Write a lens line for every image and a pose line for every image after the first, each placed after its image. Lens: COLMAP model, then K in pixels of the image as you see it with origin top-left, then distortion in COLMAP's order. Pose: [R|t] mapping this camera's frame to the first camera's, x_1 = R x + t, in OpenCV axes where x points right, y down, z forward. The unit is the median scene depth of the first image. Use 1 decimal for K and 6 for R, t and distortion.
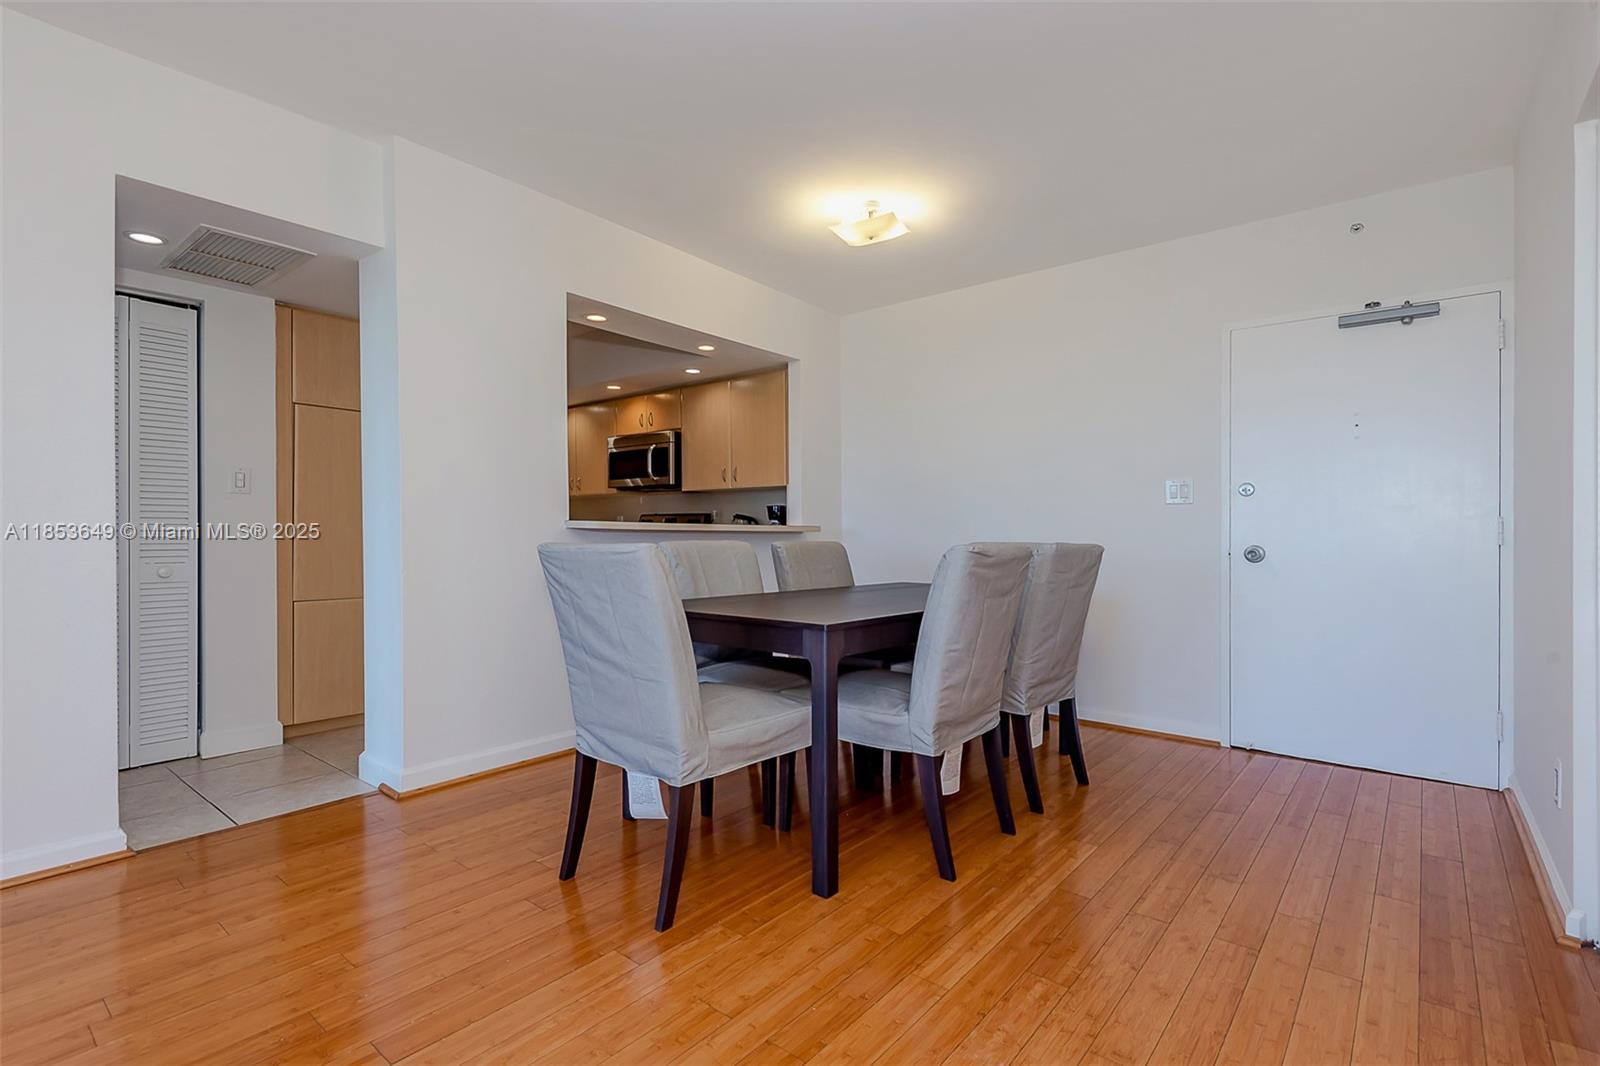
lens RADIAL K [[728.6, 0, 813.4], [0, 728.6, 537.9], [0, 0, 1]] dist [0.009159, -0.006507]
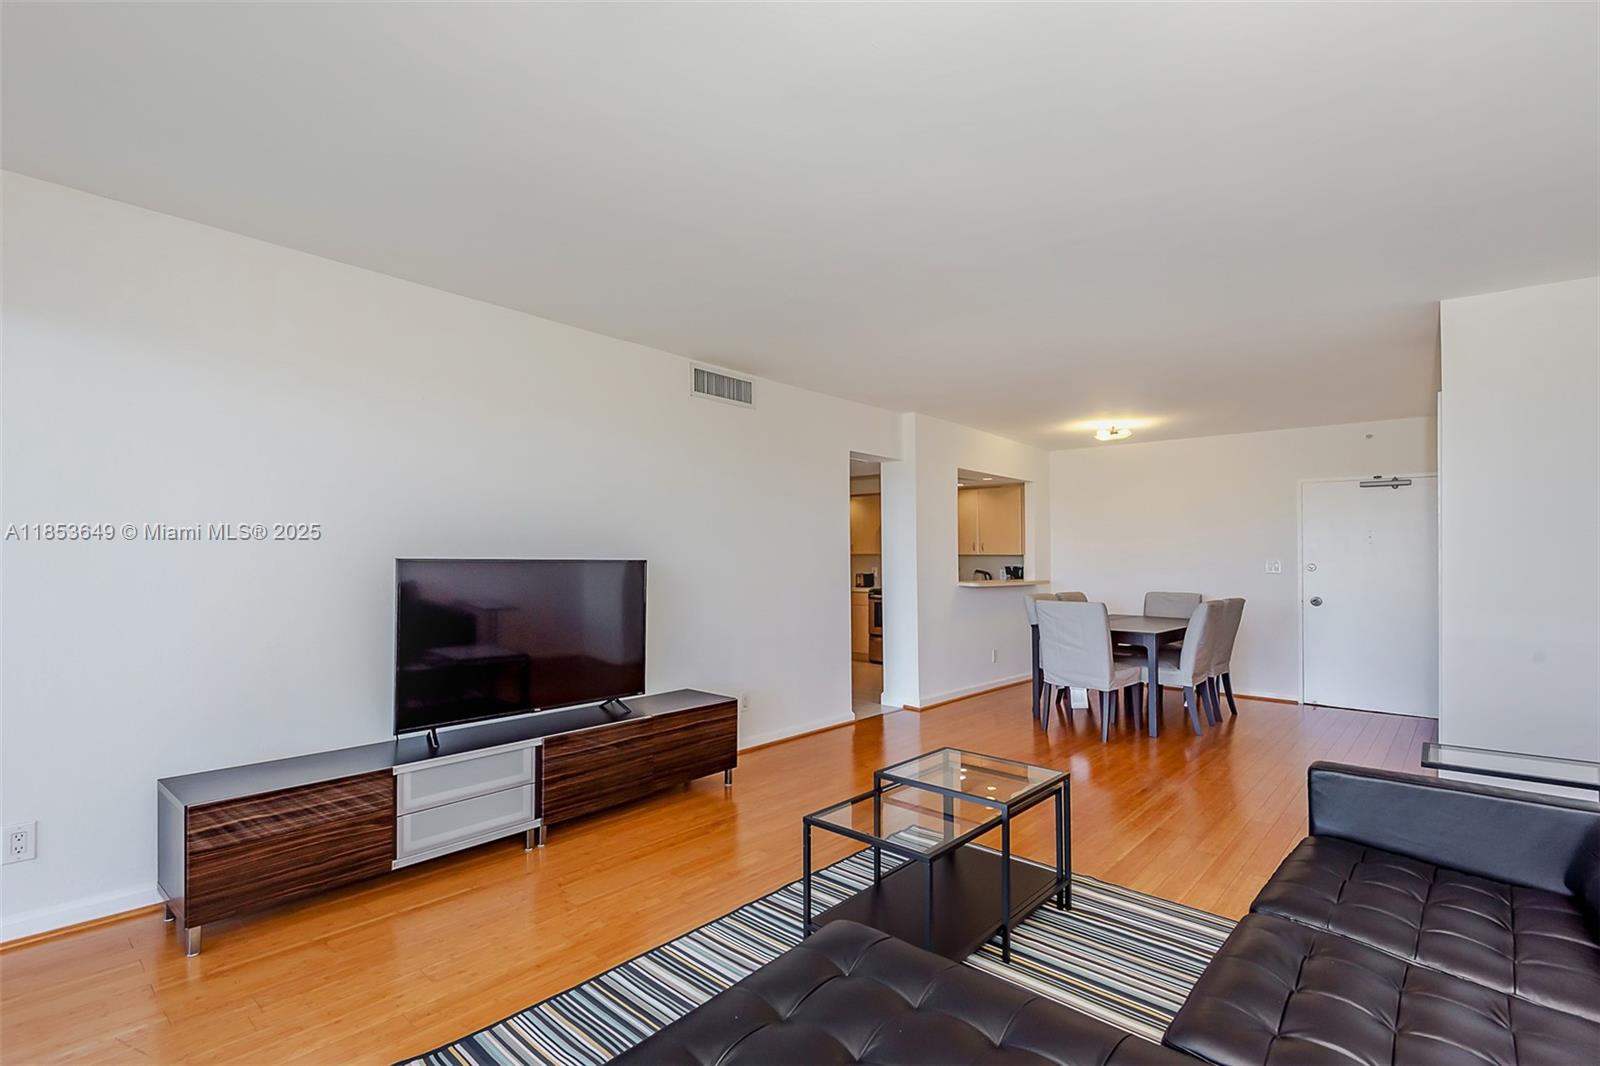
lens RADIAL K [[728.6, 0, 810.4], [0, 728.6, 548.1], [0, 0, 1]] dist [0.009159, -0.006507]
pose [[0.998651, 0.004903, -0.051702, -0.636038], [-0.005872, 0.999810, -0.018606, -0.077096], [0.051601, 0.018885, 0.998489, -1.005332]]
